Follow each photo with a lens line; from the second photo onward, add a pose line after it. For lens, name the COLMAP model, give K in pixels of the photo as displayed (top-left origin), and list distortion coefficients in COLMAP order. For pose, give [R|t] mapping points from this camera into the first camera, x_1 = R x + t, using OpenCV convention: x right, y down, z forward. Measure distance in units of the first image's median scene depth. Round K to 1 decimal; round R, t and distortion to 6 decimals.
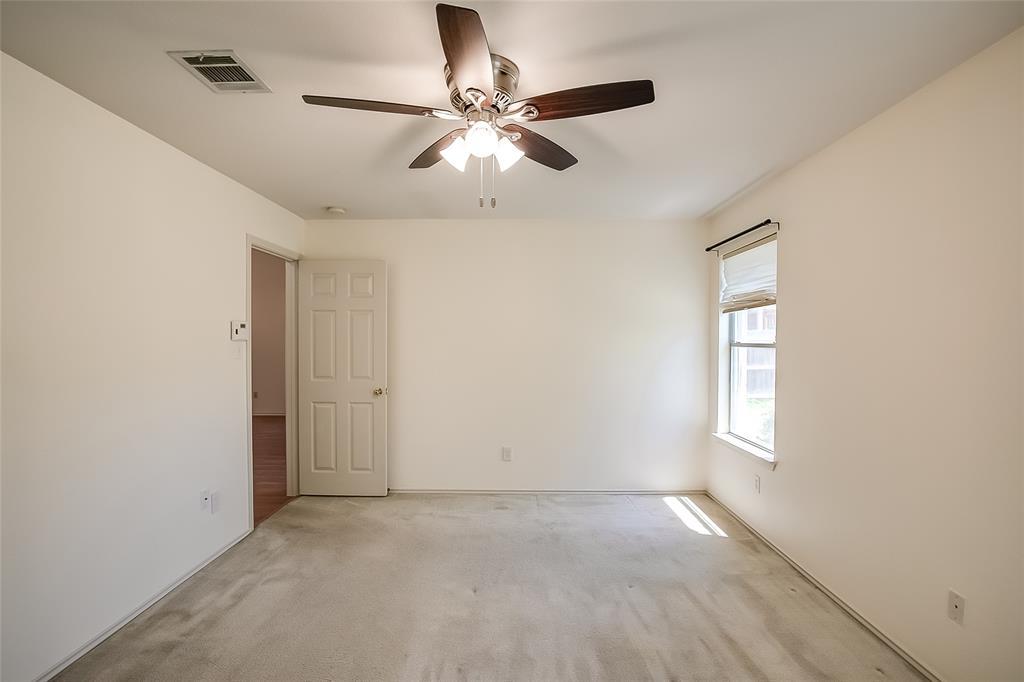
lens RADIAL K [[462.5, 0, 508.5], [0, 462.5, 334.4], [0, 0, 1]] dist [-0.035756, 0.004858]
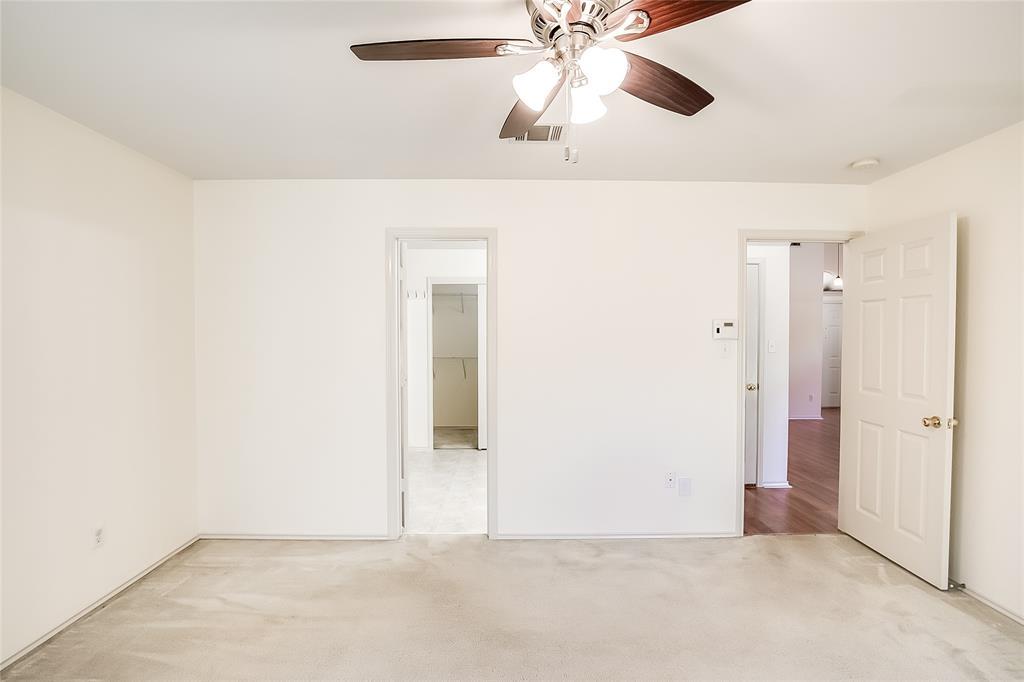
lens RADIAL K [[462.5, 0, 515.7], [0, 462.5, 338.6], [0, 0, 1]] dist [-0.035756, 0.004858]
pose [[0.046244, 0.009900, -0.998881, 0.329157], [0.005558, 0.999933, 0.010168, -0.000577], [0.998915, -0.006022, 0.046186, 0.416361]]
